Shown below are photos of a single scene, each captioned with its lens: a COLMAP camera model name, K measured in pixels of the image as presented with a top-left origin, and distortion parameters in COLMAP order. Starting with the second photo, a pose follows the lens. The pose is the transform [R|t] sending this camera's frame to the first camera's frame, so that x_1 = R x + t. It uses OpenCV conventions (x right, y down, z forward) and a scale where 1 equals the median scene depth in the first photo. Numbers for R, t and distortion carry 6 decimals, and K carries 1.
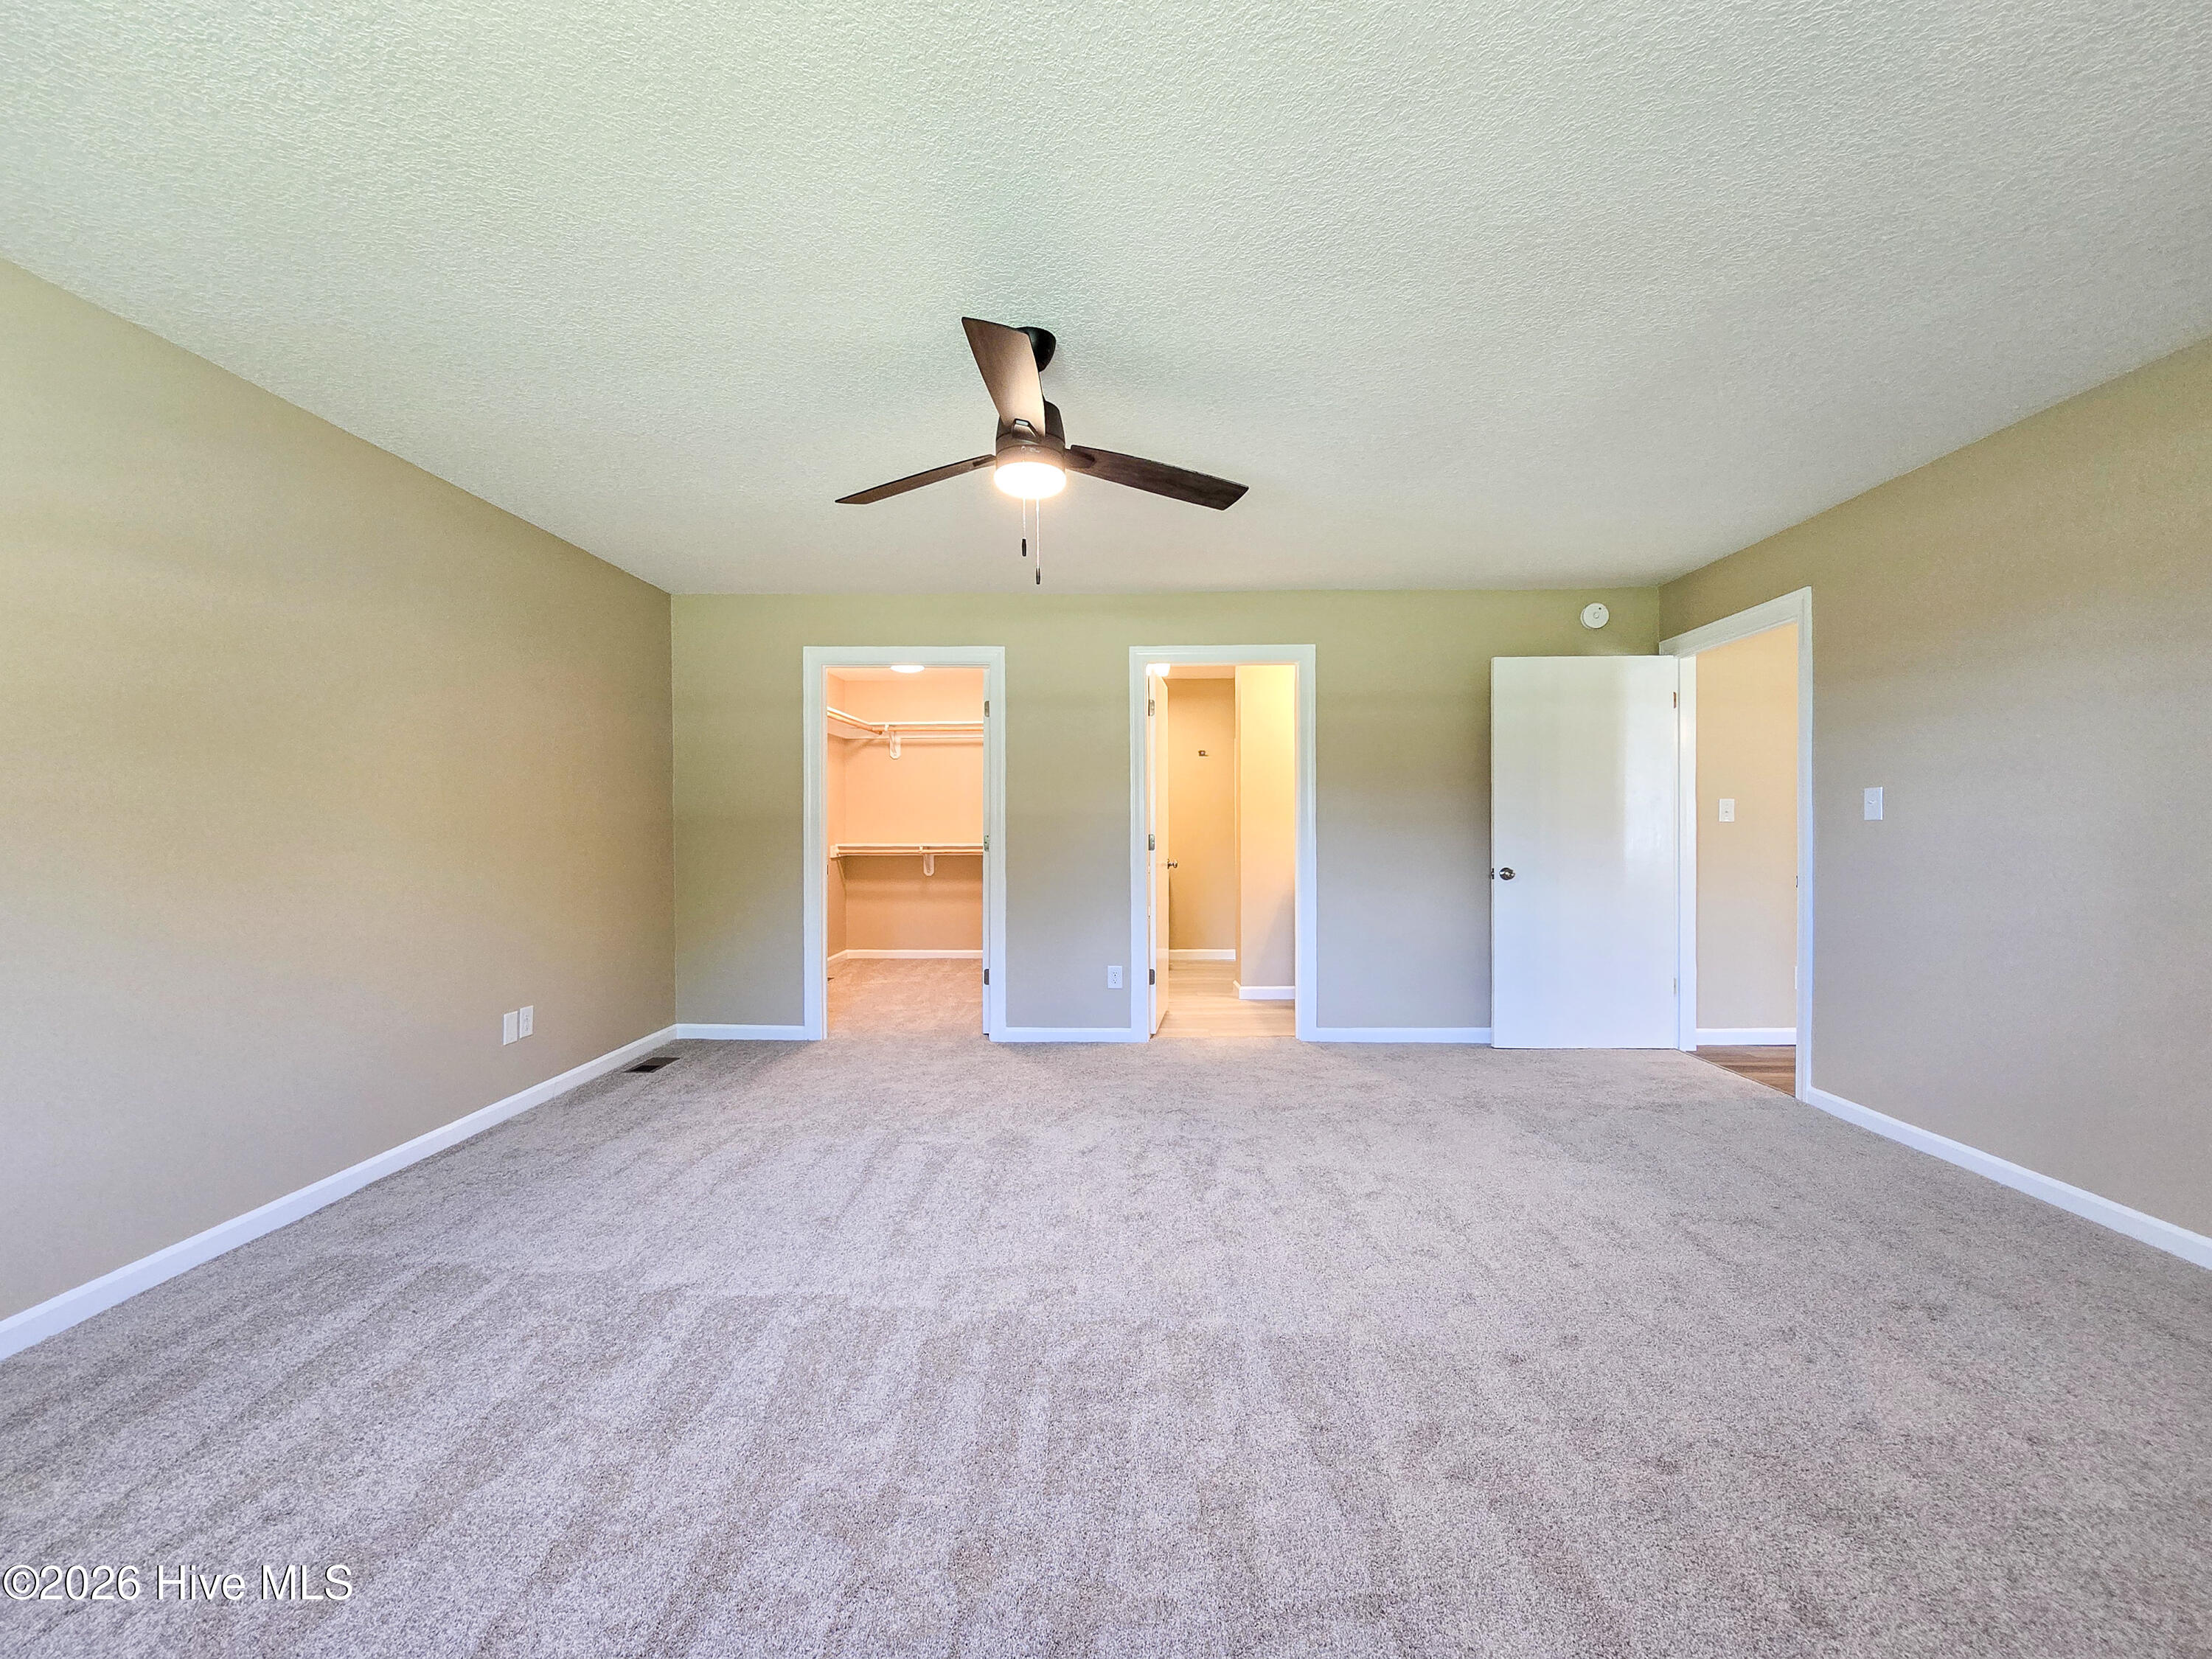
lens RADIAL K [[896.6, 0, 1114.7], [0, 896.6, 823.0], [0, 0, 1]] dist [0.002124, 0.000014]
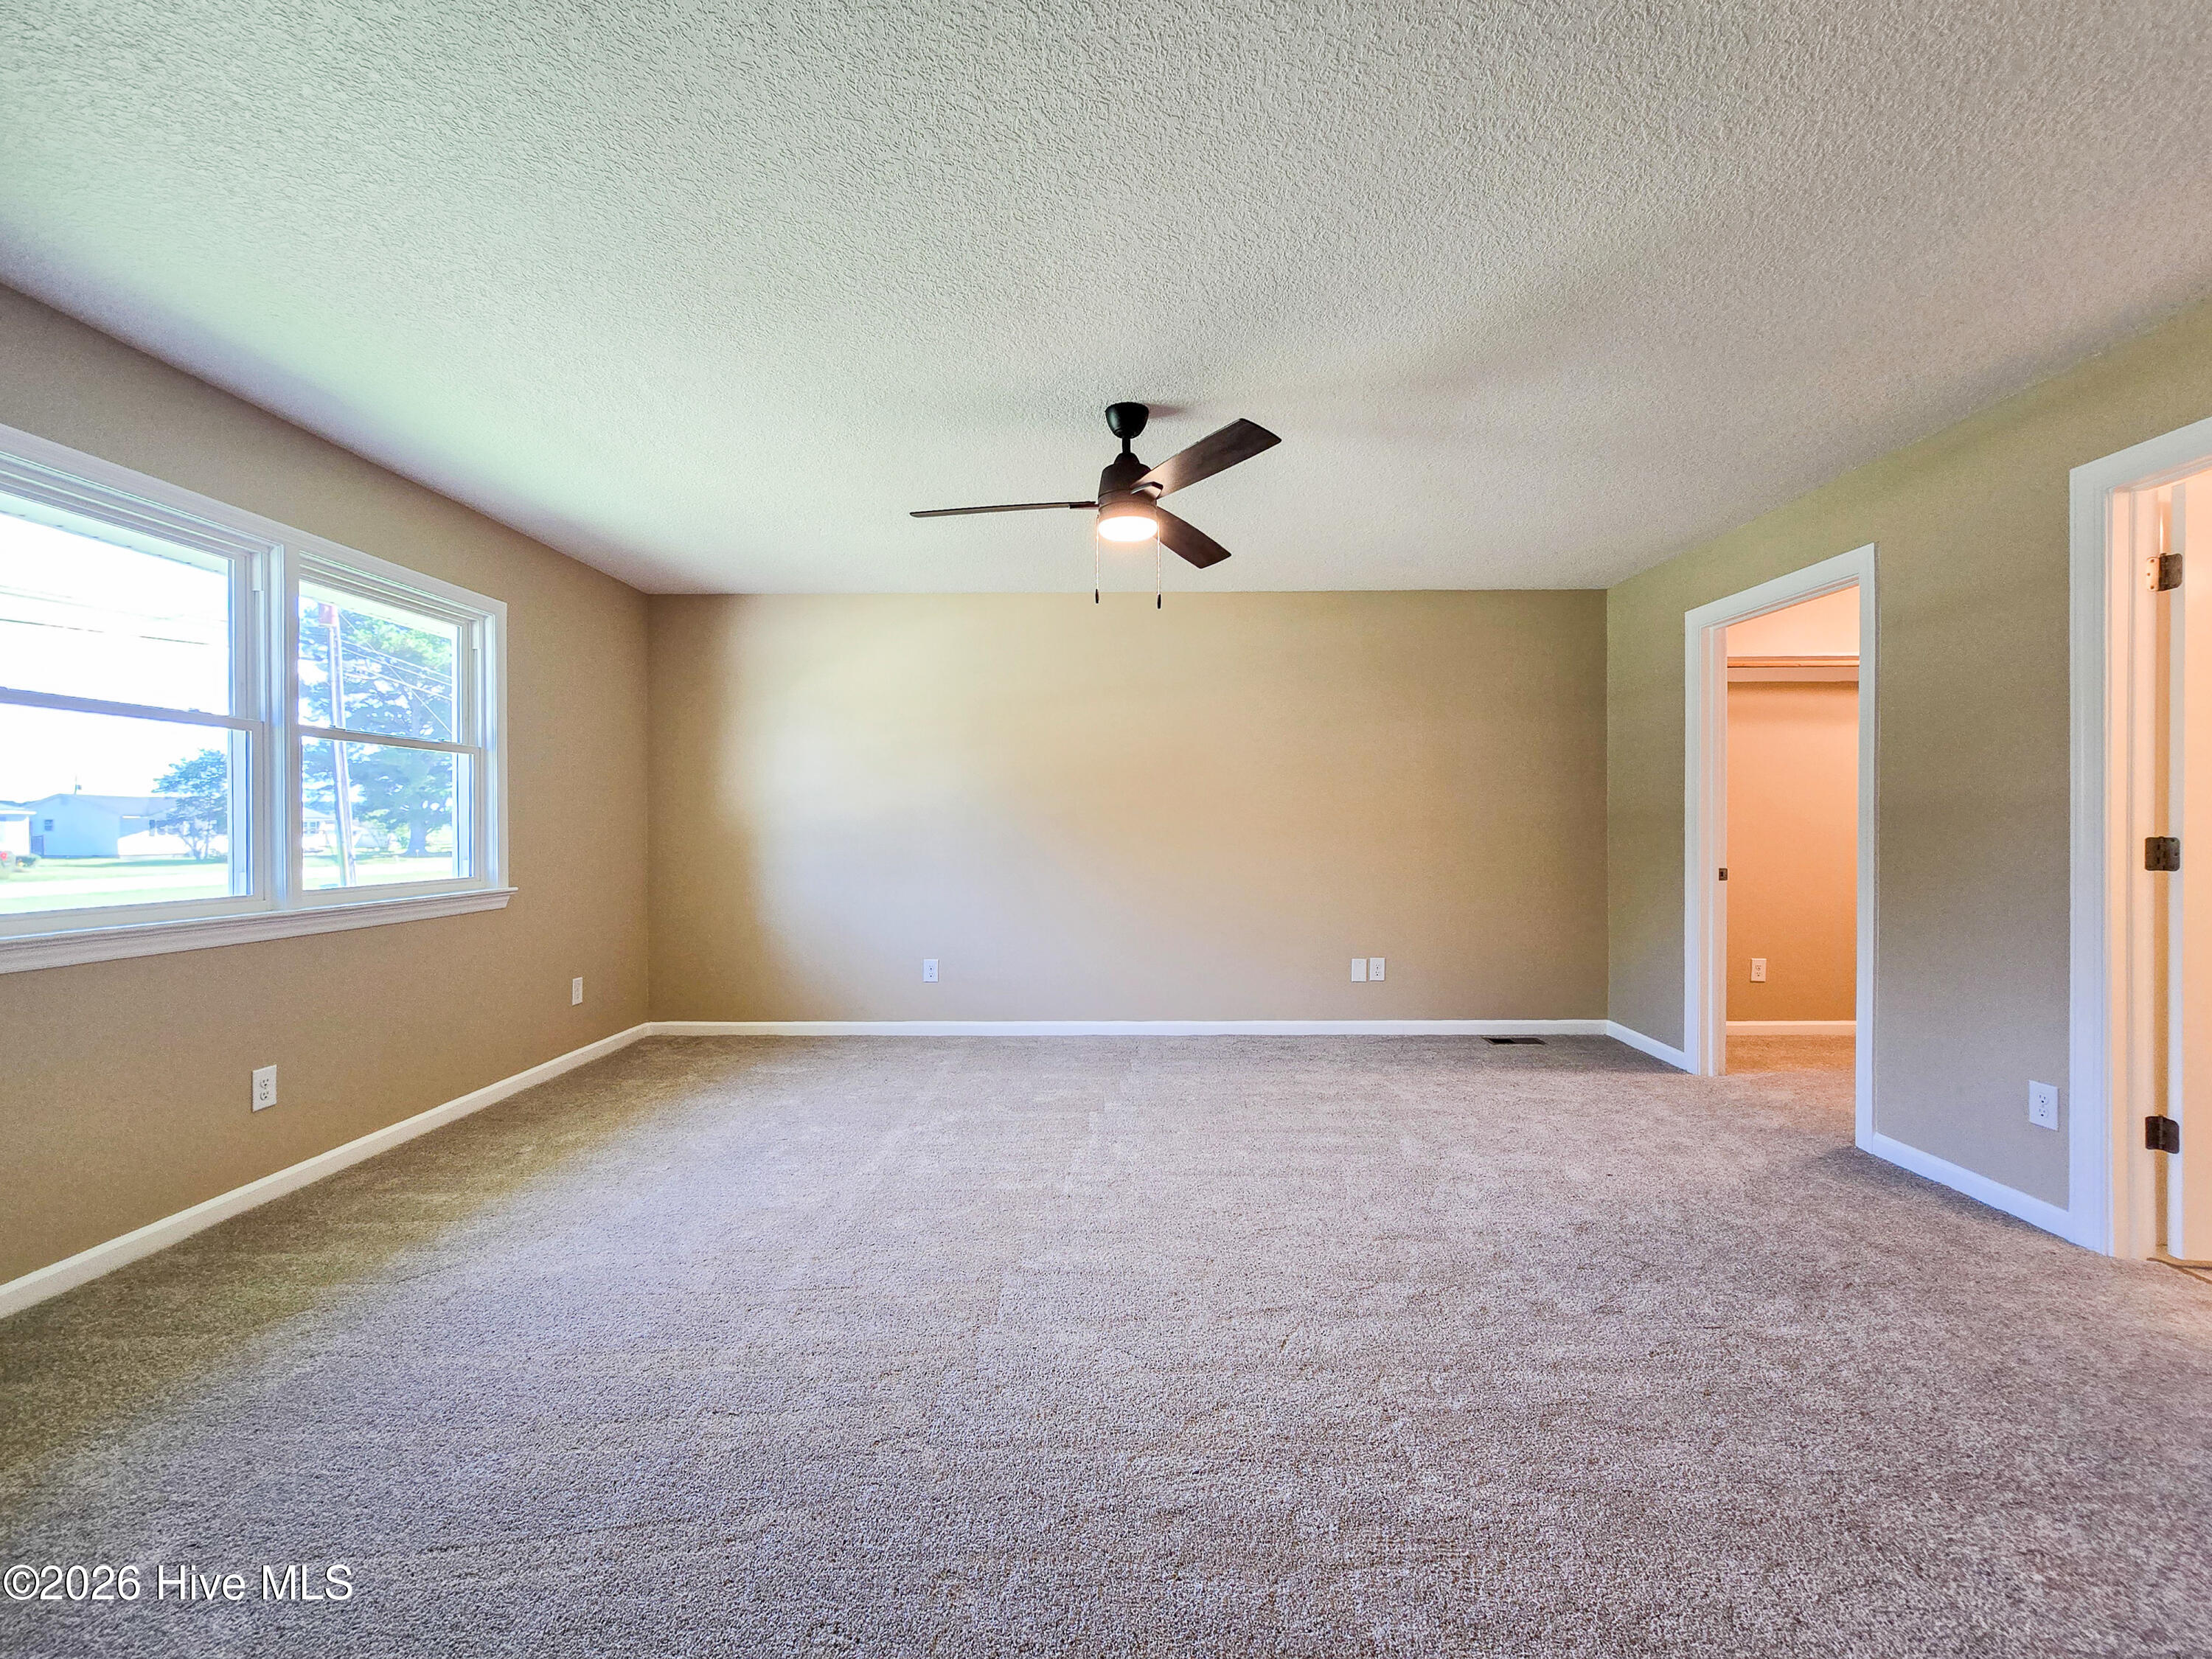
lens RADIAL K [[896.6, 0, 1116.2], [0, 896.6, 832.9], [0, 0, 1]] dist [0.002124, 0.000014]
pose [[0.043151, 0.009917, -0.999019, 0.505482], [0.007182, 0.999922, 0.010236, 0.001947], [0.999043, -0.007617, 0.043076, 0.431862]]
